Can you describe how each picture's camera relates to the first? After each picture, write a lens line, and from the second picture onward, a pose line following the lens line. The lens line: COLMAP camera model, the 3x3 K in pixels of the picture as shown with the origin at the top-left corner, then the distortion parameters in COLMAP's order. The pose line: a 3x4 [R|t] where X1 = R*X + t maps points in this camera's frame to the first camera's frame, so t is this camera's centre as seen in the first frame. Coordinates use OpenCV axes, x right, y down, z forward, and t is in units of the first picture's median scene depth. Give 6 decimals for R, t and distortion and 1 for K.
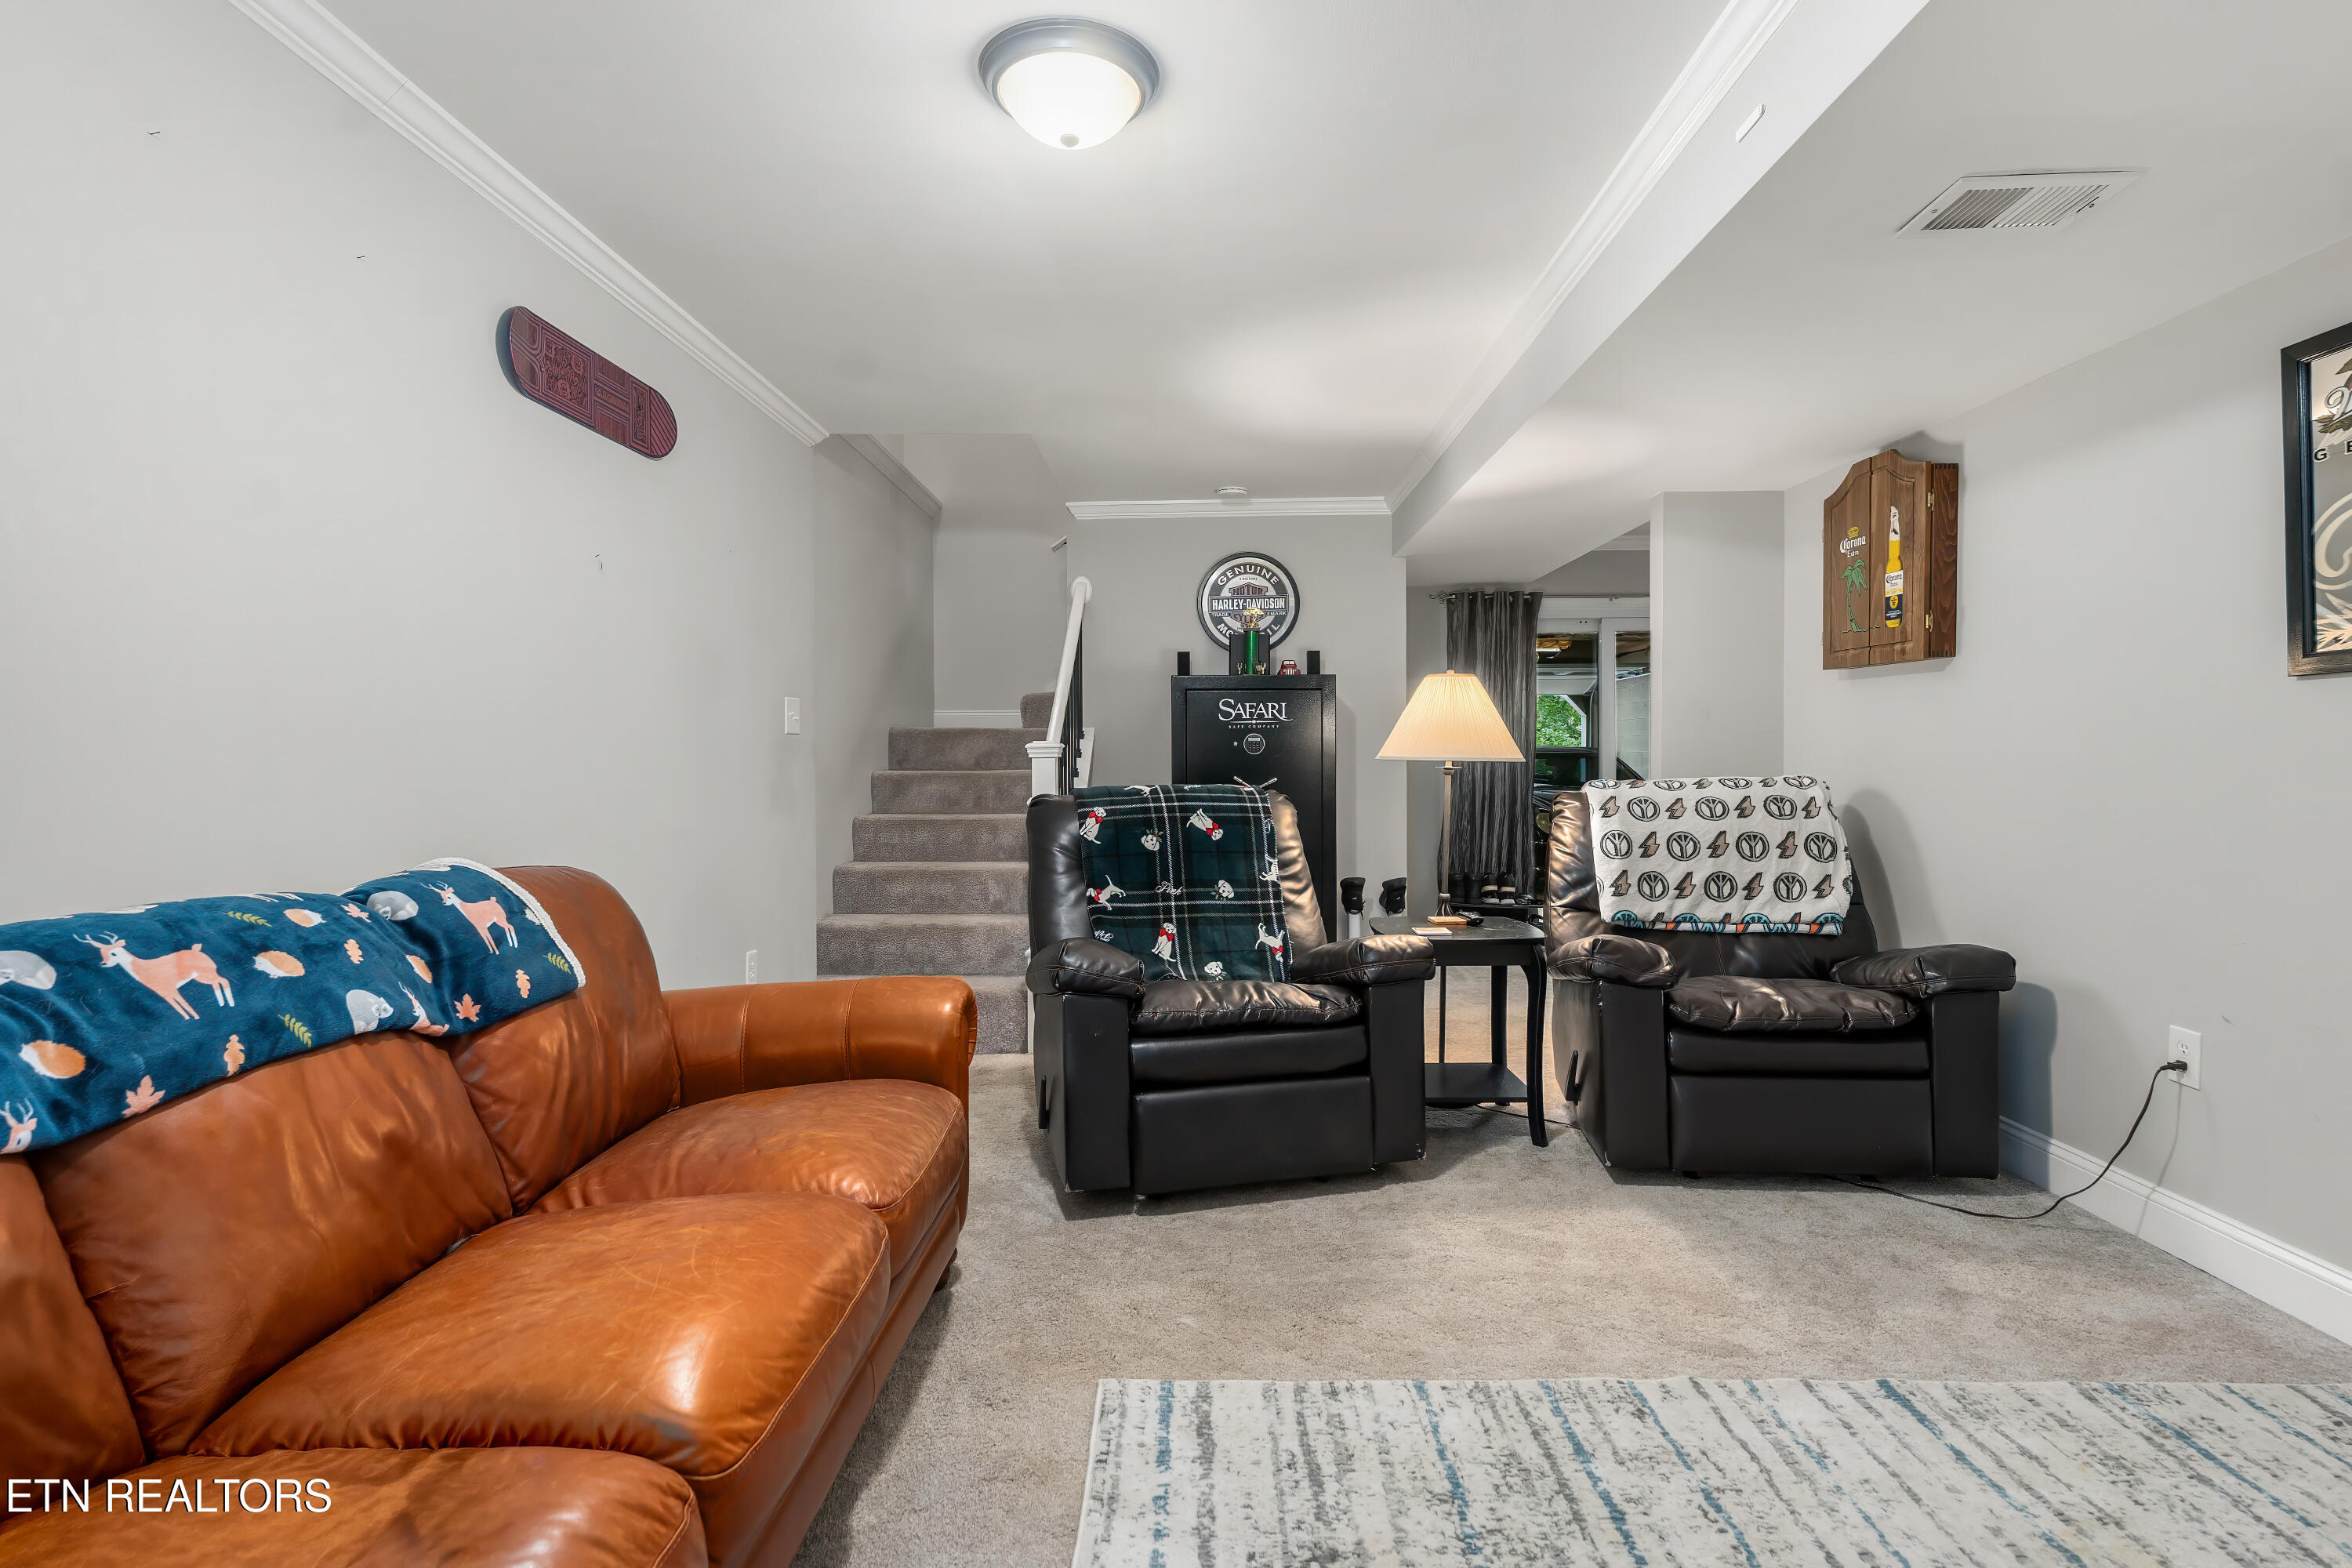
lens RADIAL K [[1190.5, 0, 1172.9], [0, 1190.5, 763.6], [0, 0, 1]] dist [0.000977, 0.000038]
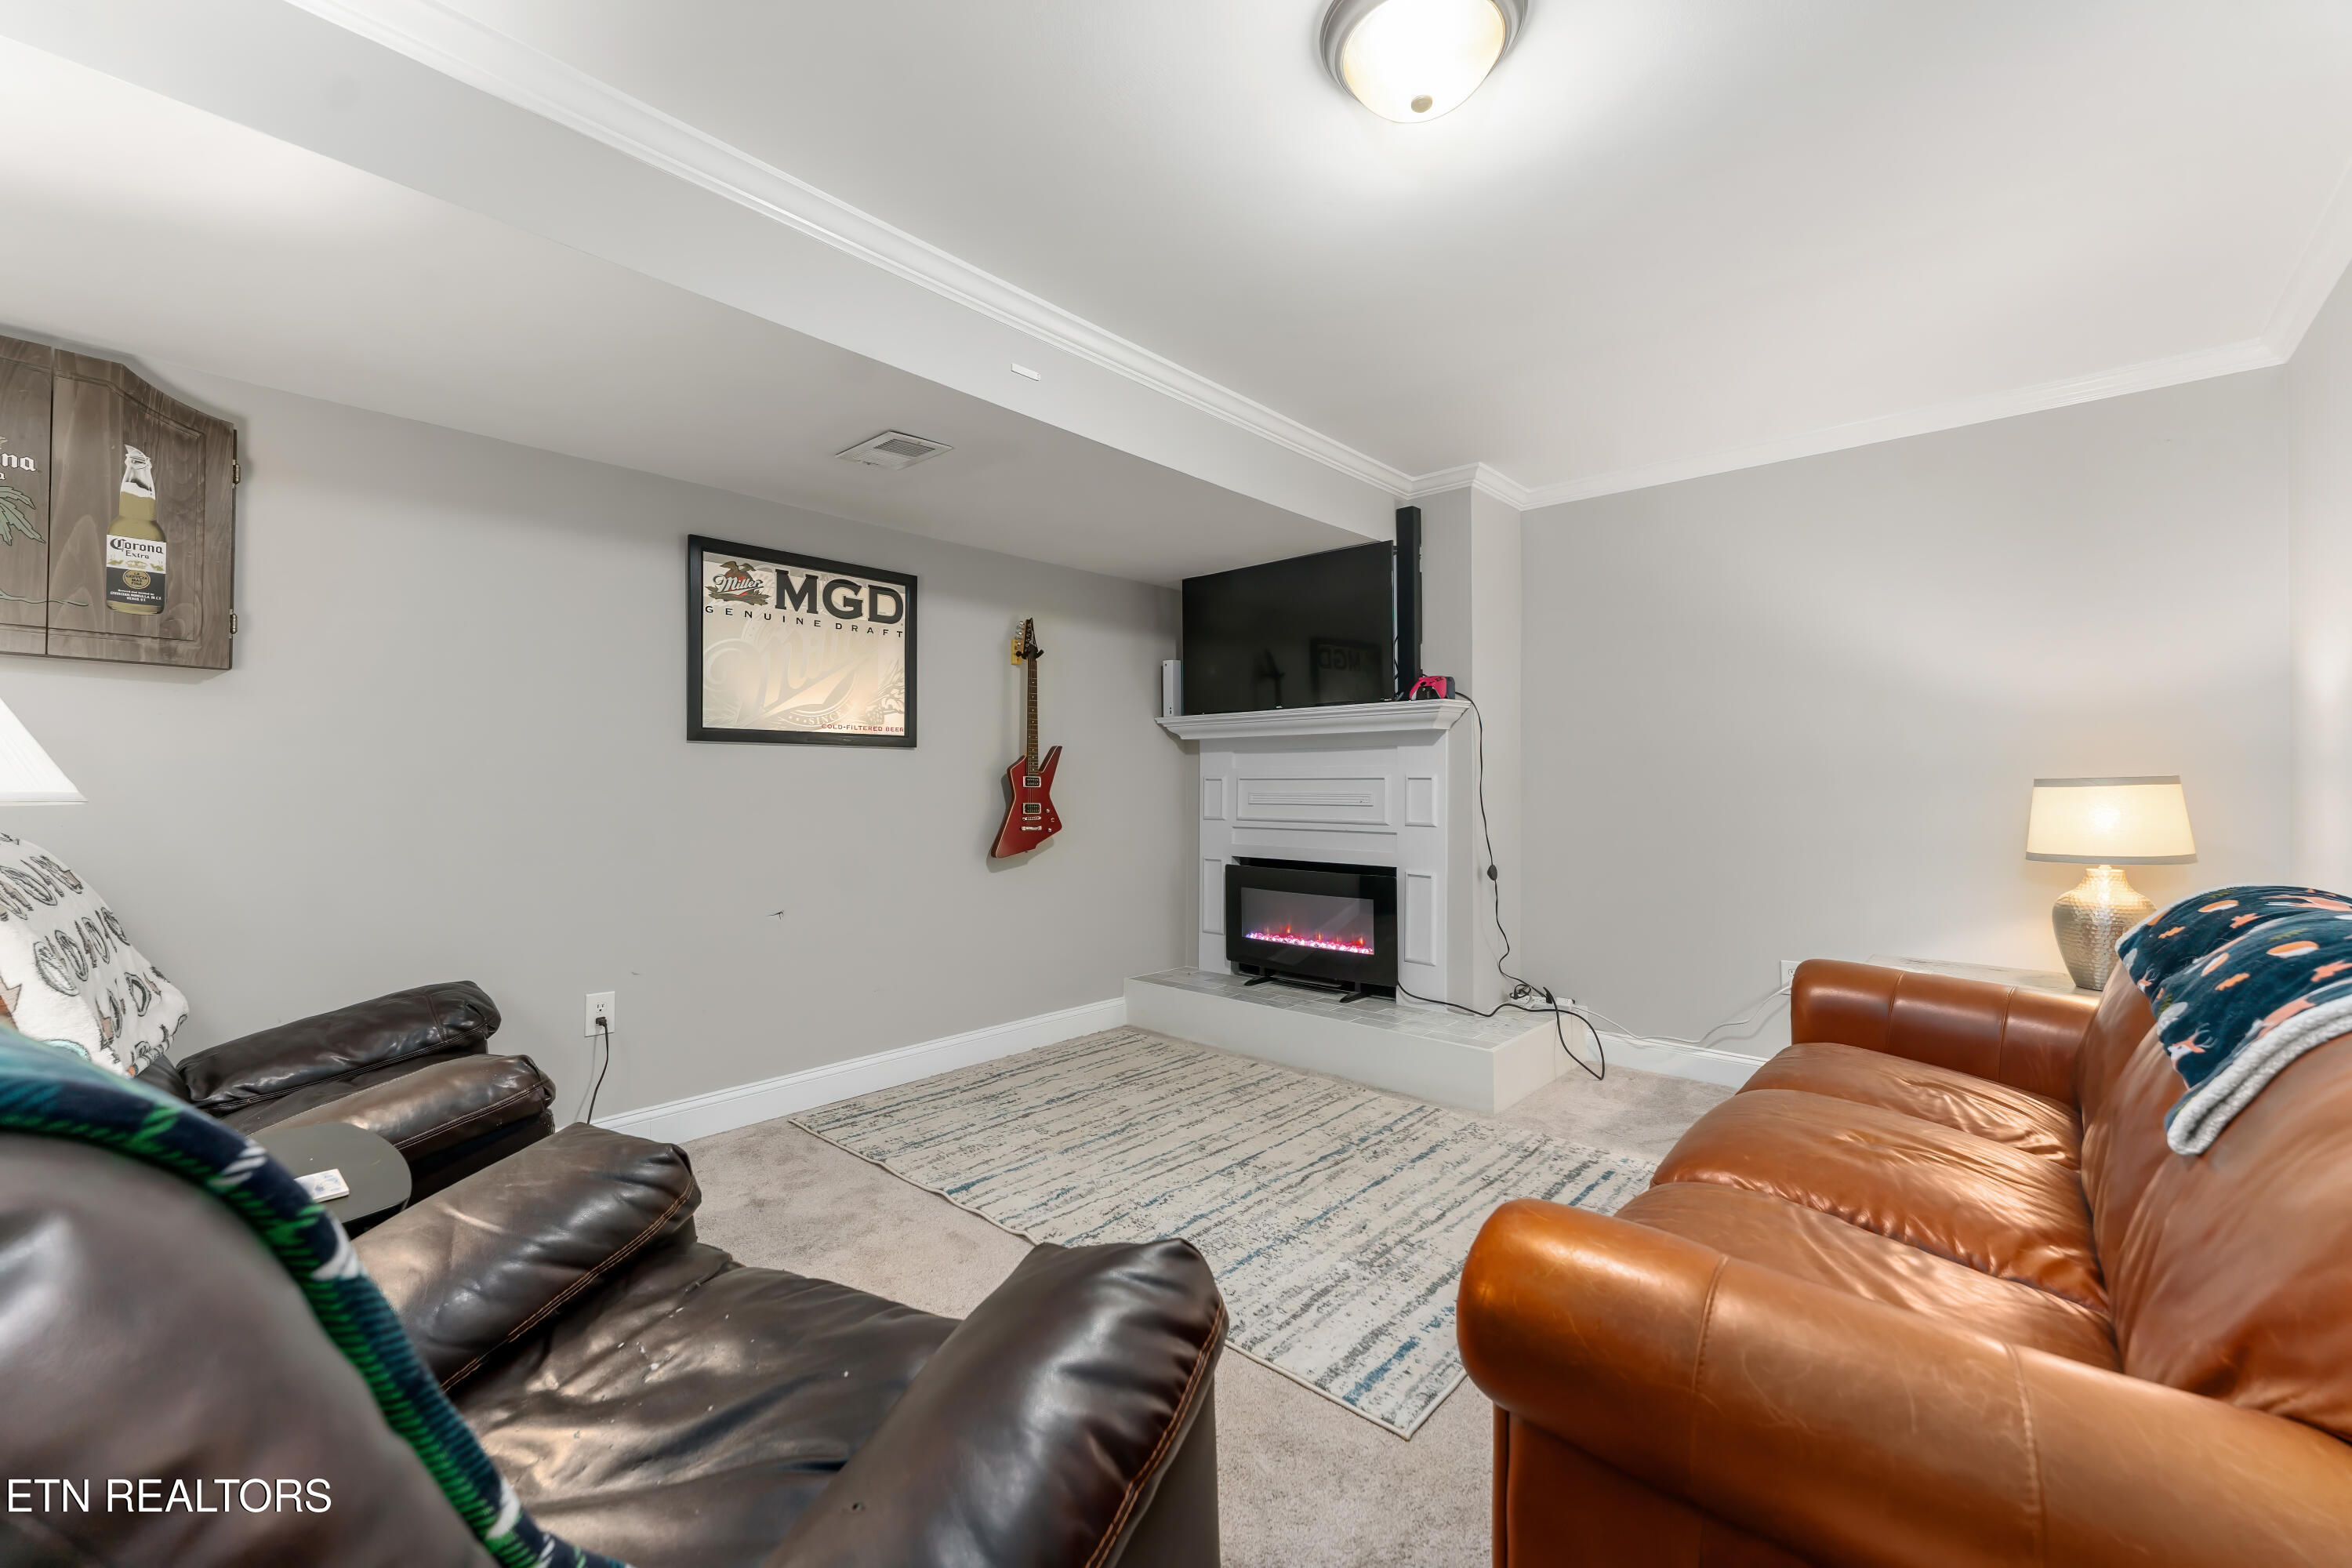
lens RADIAL K [[958.1, 0, 1168.7], [0, 958.1, 792.9], [0, 0, 1]] dist [-0.007501, -0.000072]
pose [[-0.765769, 0.000310, 0.643116, -0.423490], [0.007126, 0.999943, 0.008003, -0.009526], [-0.643077, 0.010711, -0.765727, 1.766738]]
